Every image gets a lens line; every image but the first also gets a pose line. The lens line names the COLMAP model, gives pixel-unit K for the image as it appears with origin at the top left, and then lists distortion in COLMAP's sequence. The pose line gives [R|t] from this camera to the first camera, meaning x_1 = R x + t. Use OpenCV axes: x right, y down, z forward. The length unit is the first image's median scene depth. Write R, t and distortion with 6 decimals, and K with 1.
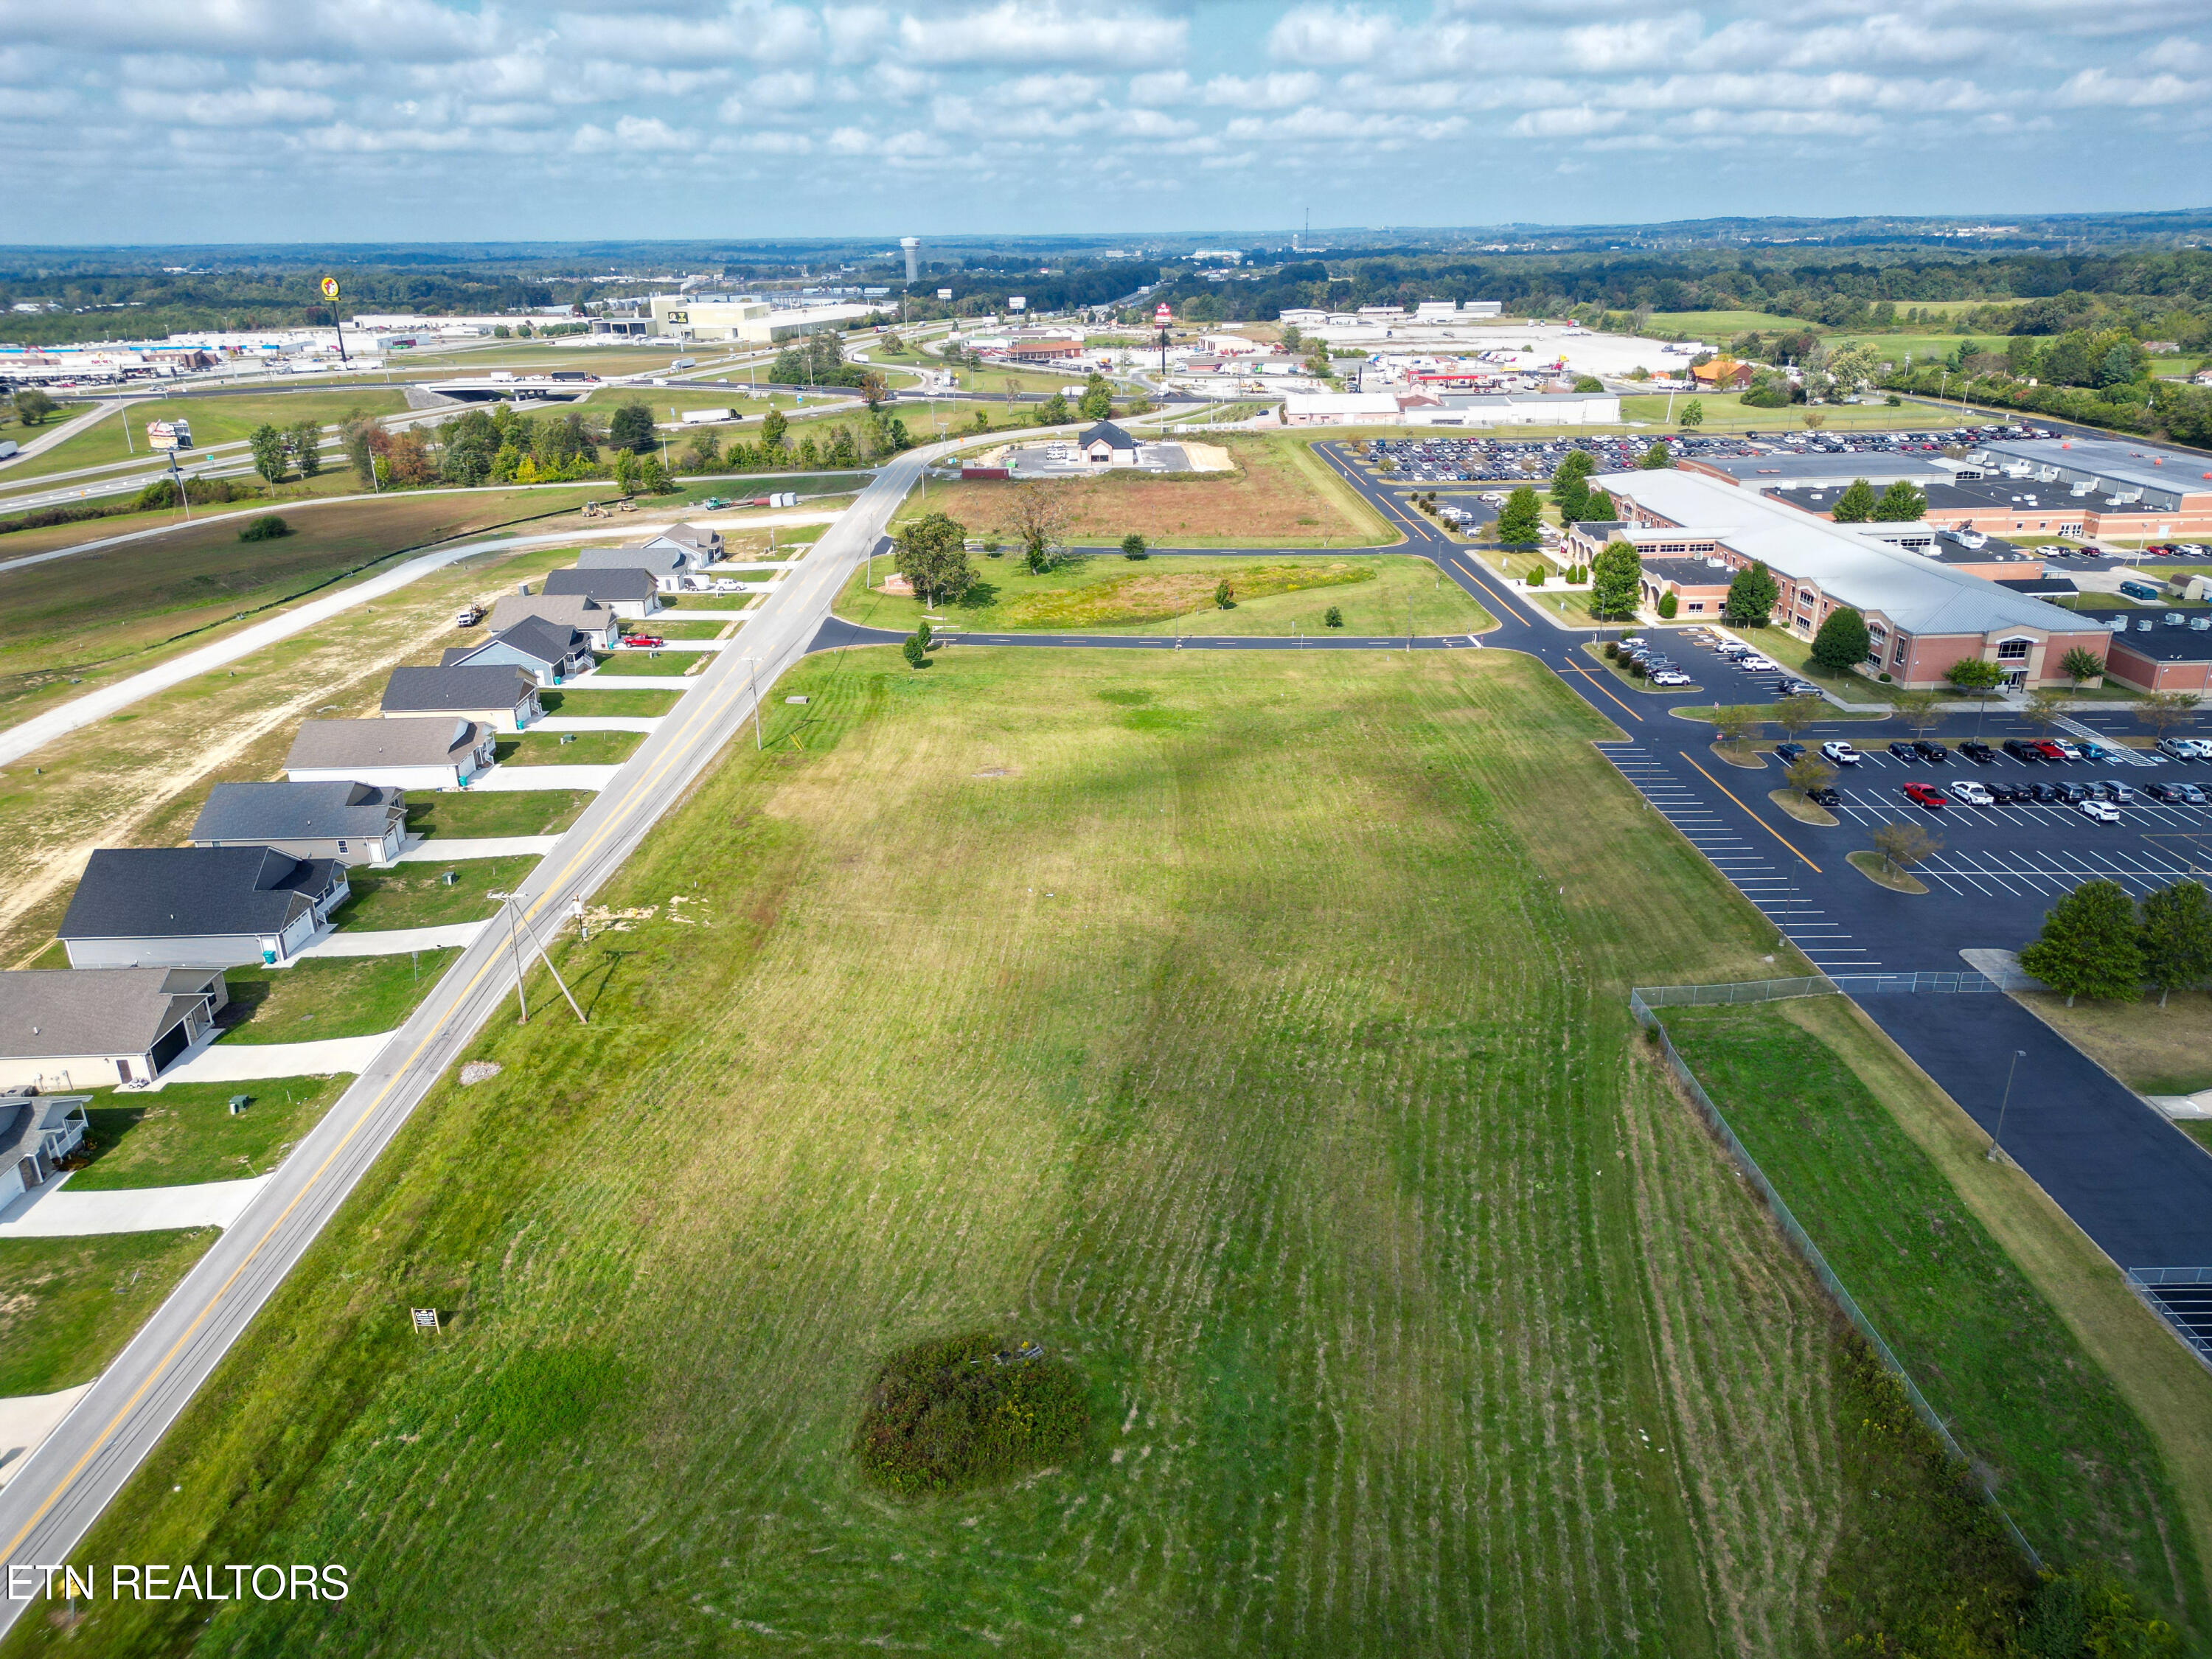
lens RADIAL K [[1540.7, 0, 1106.0], [0, 1540.7, 829.5], [0, 0, 1]] dist [0.072979, -0.069810]
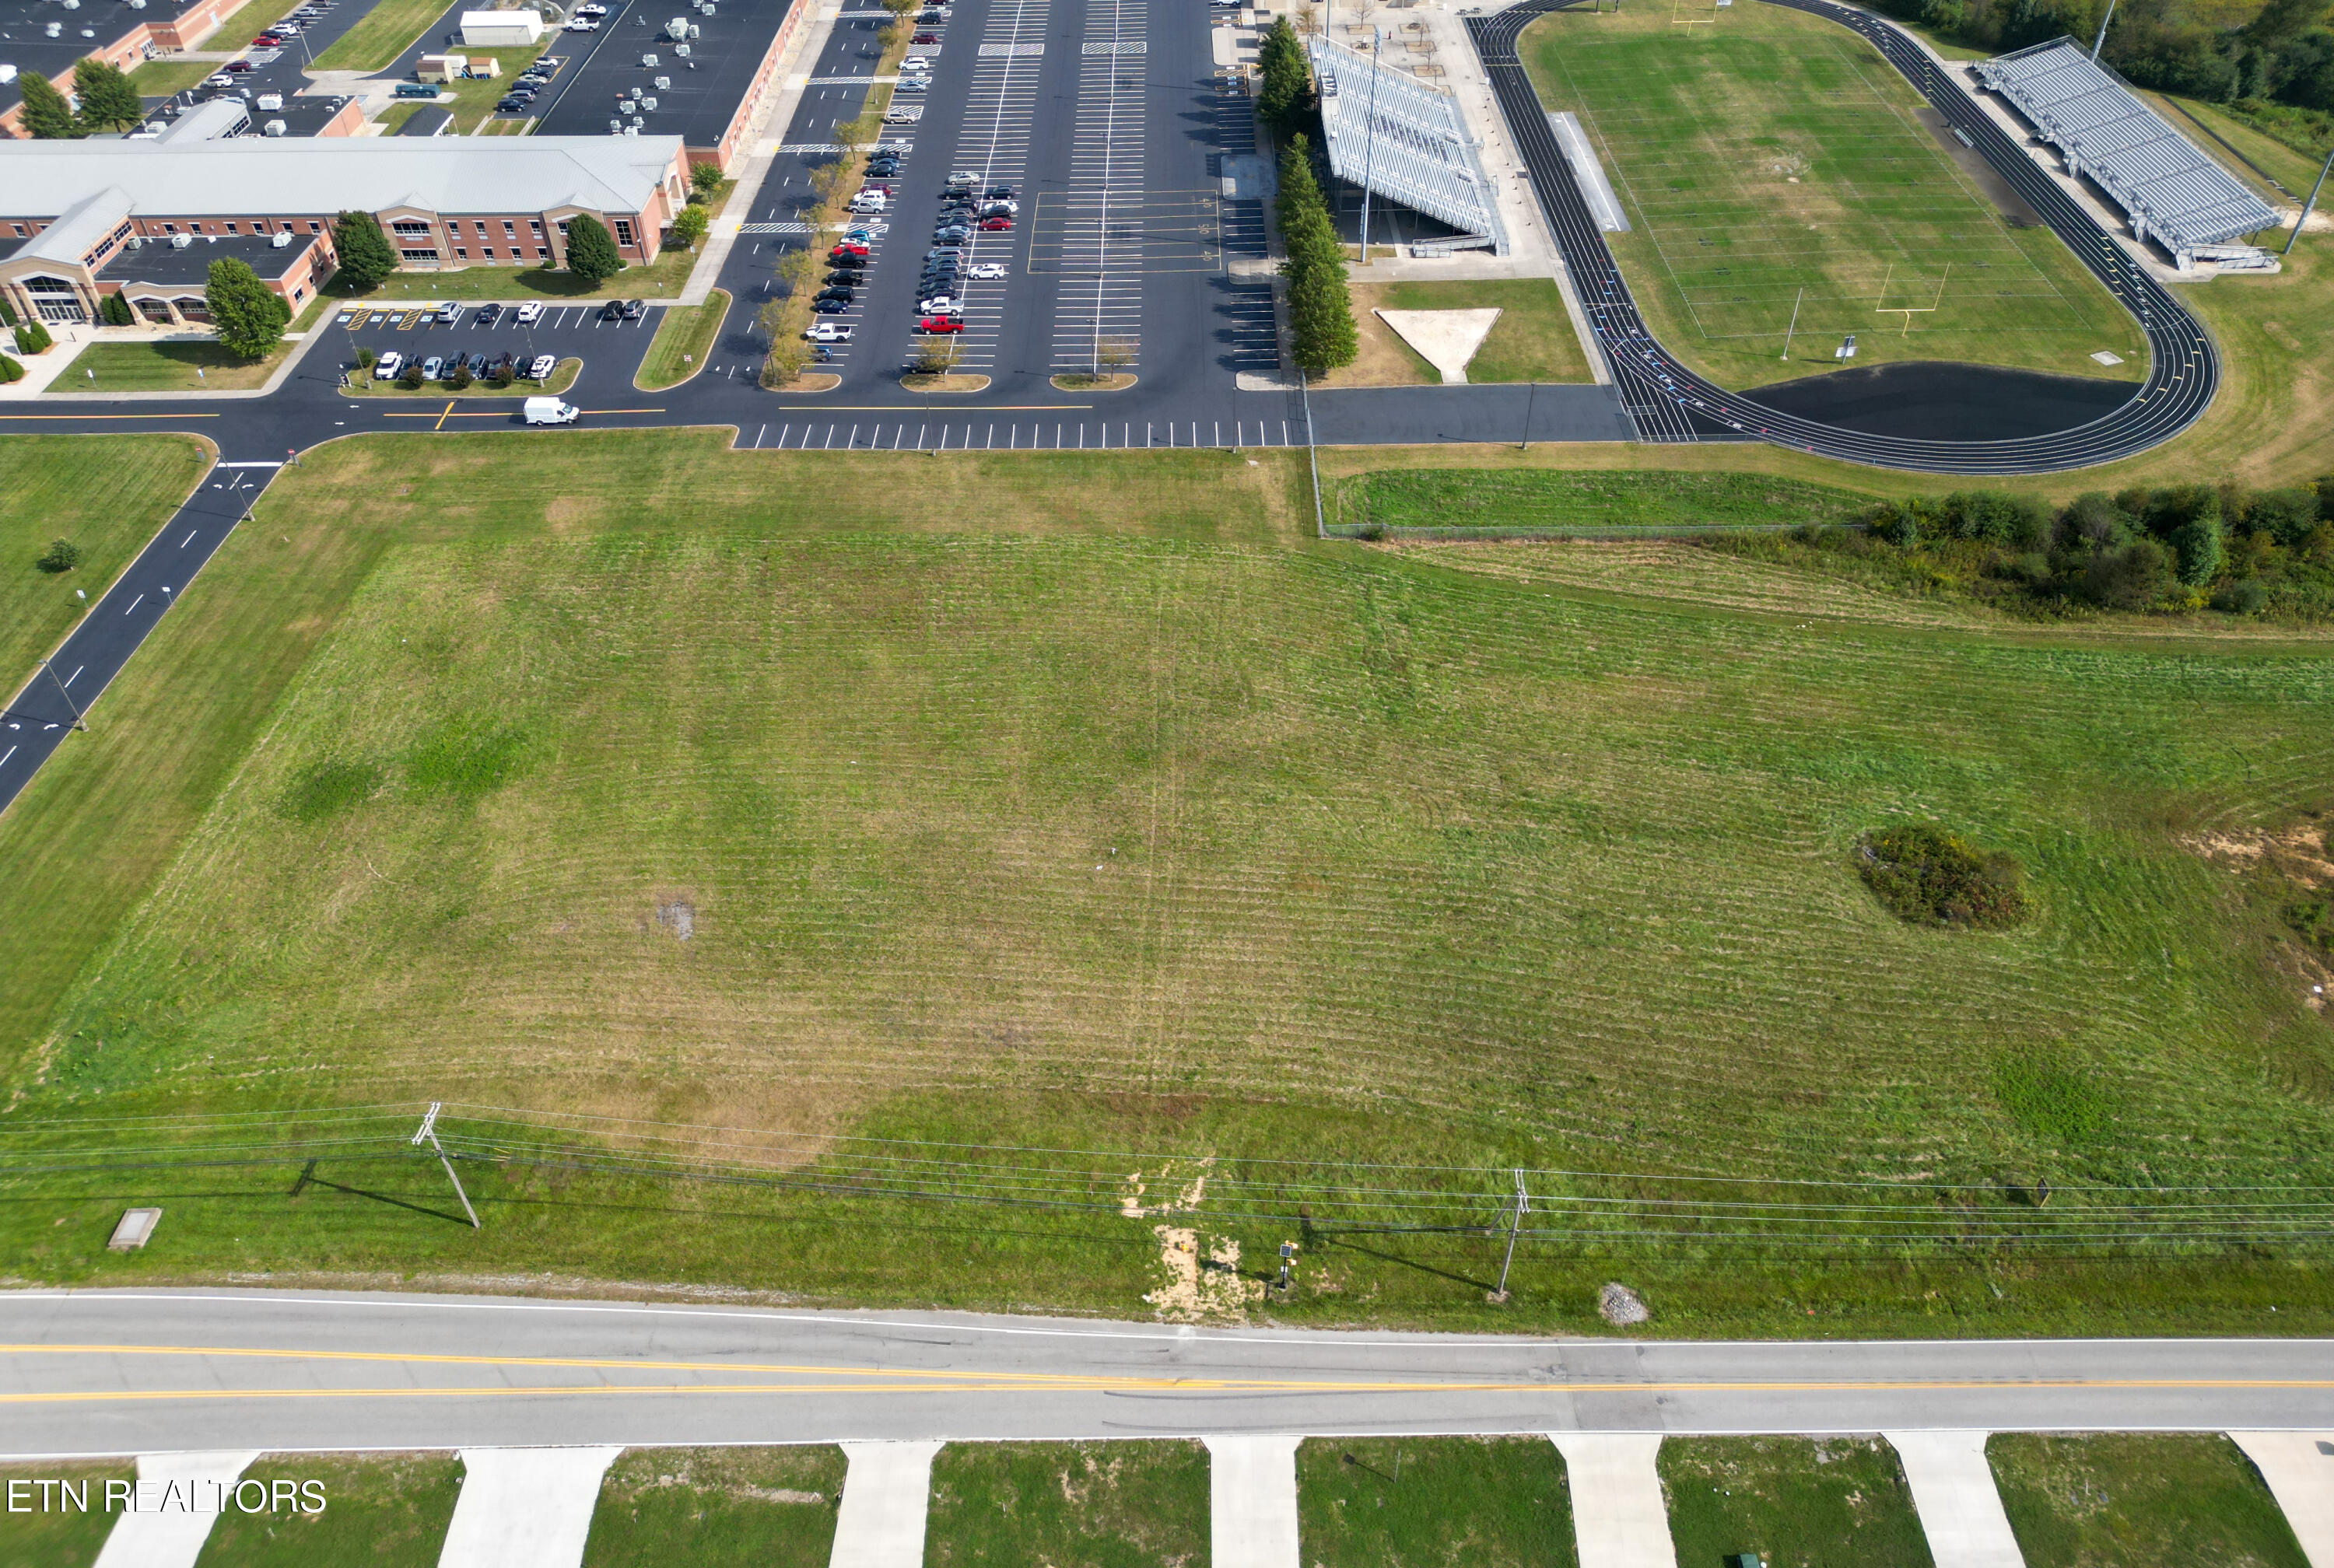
lens RADIAL K [[1587.0, 0, 1166.4], [0, 1587.0, 727.9], [0, 0, 1]] dist [0.075654, -0.071321]
pose [[0.013868, -0.651016, 0.758937, -0.579515], [0.370480, 0.708334, 0.600839, -0.462561], [-0.928737, 0.272839, 0.251012, 0.615770]]
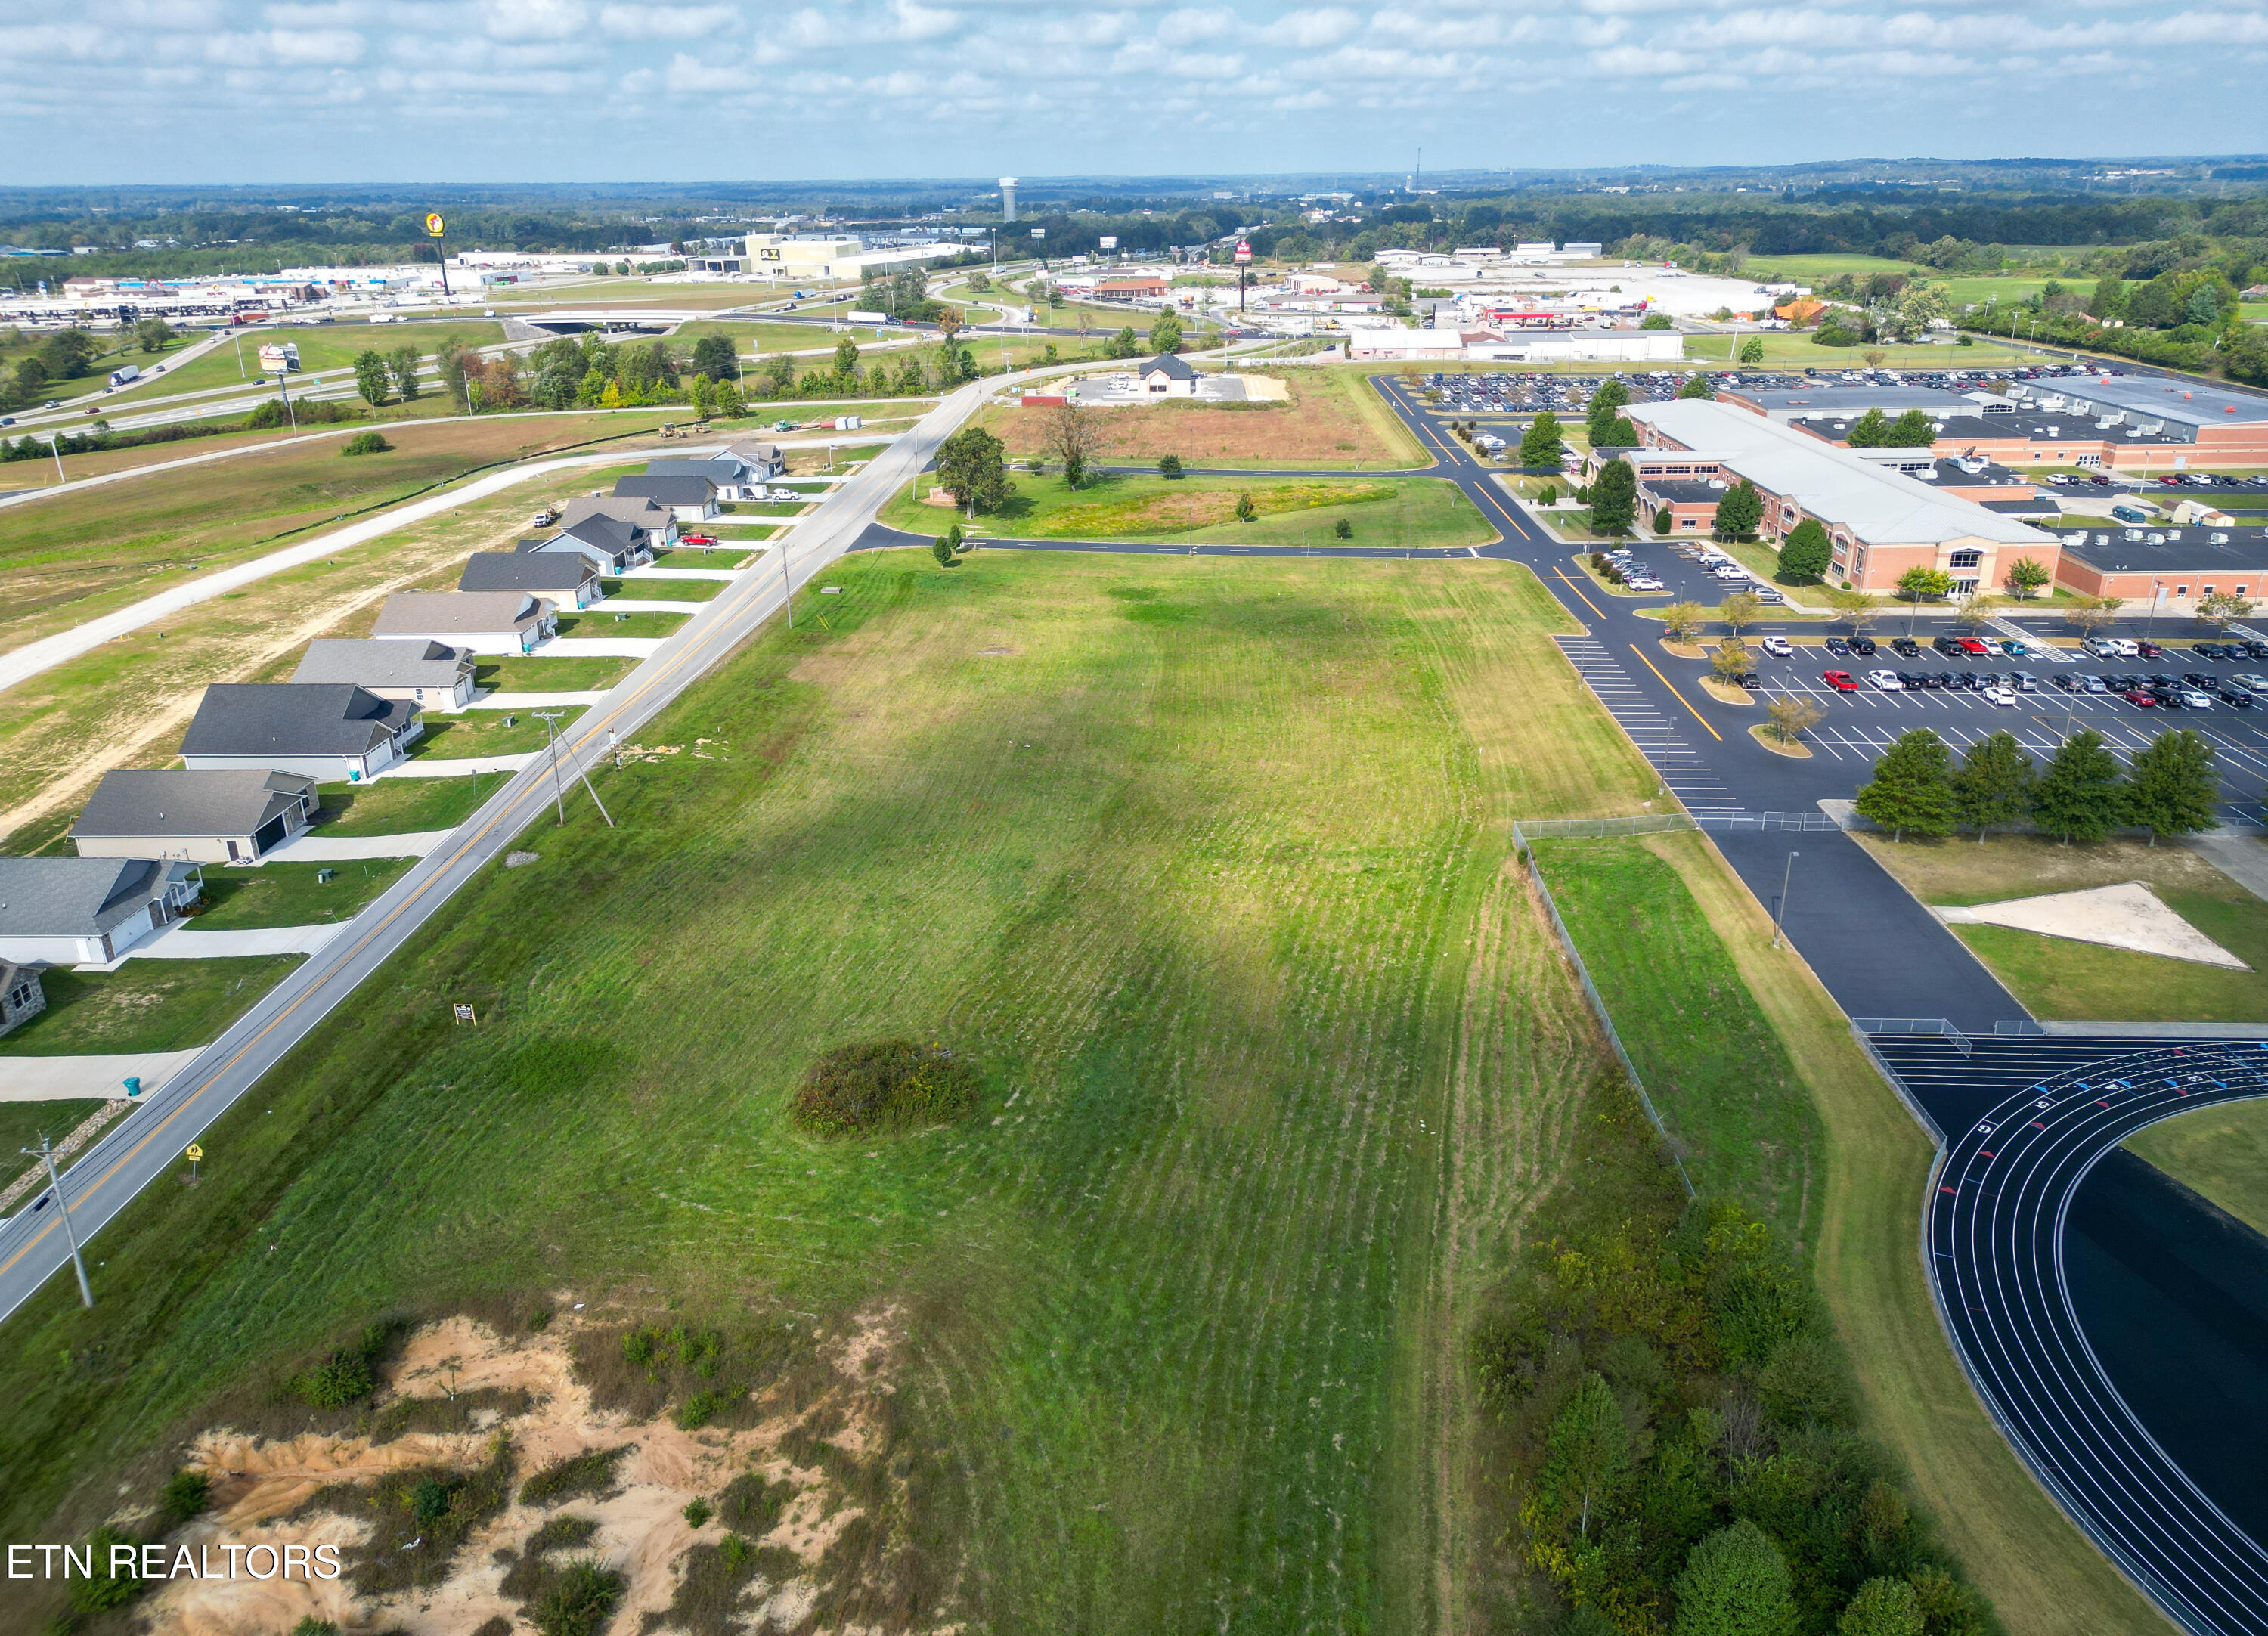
lens RADIAL K [[1579.0, 0, 1134.7], [0, 1579.0, 785.9], [0, 0, 1]] dist [0.074946, -0.073531]
pose [[0.998778, 0.019985, -0.045202, 0.081862], [-0.019983, 0.999800, 0.000484, 0.059849], [0.045203, 0.000420, 0.998978, -0.135690]]
